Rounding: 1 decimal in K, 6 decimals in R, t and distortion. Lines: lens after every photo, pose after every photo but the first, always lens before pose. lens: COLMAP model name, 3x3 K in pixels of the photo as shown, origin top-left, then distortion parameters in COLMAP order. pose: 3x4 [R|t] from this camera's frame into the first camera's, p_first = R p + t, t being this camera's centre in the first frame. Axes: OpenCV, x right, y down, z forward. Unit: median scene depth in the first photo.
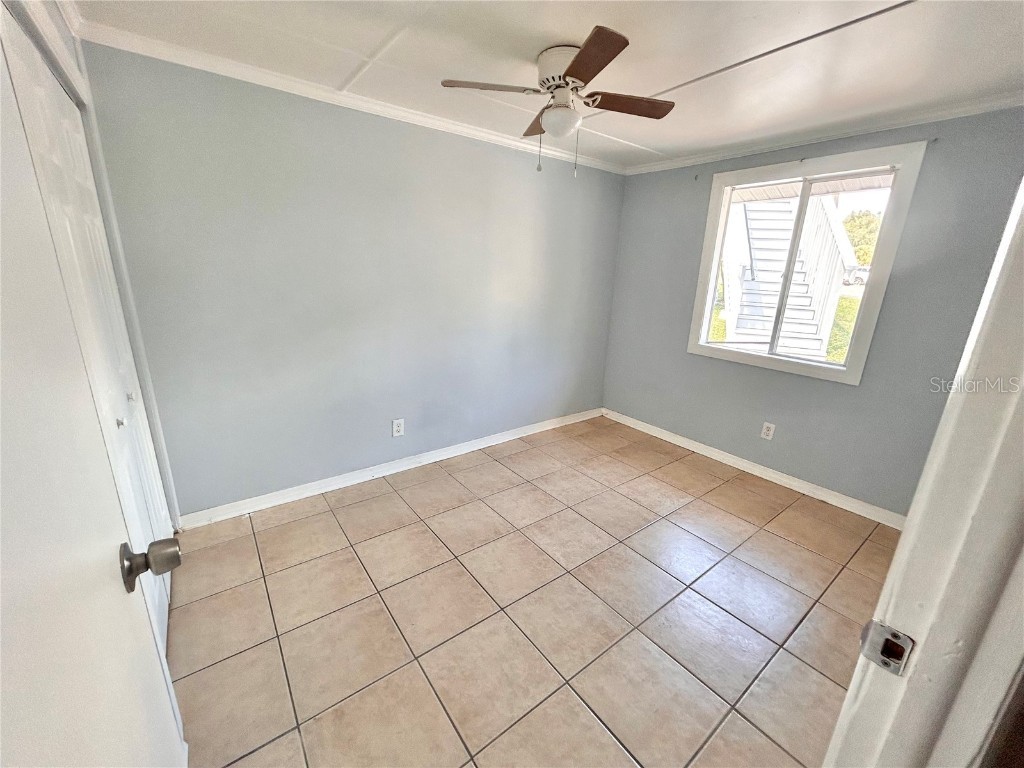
lens RADIAL K [[413.8, 0, 509.8], [0, 413.8, 385.4], [0, 0, 1]] dist [0.003179, 0.001106]
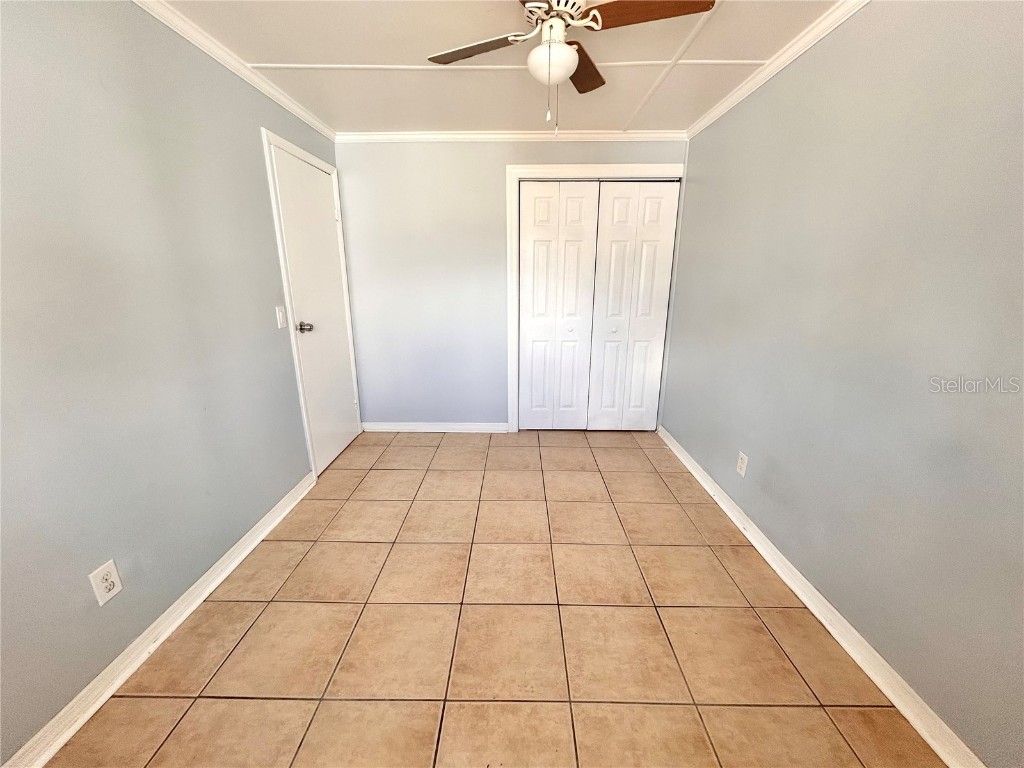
lens RADIAL K [[413.8, 0, 513.5], [0, 413.8, 384.1], [0, 0, 1]] dist [0.003179, 0.001106]
pose [[-0.610735, 0.173663, -0.772557, 0.734238], [-0.241033, 0.888582, 0.390290, -0.299467], [0.754258, 0.424575, -0.500830, 1.297835]]
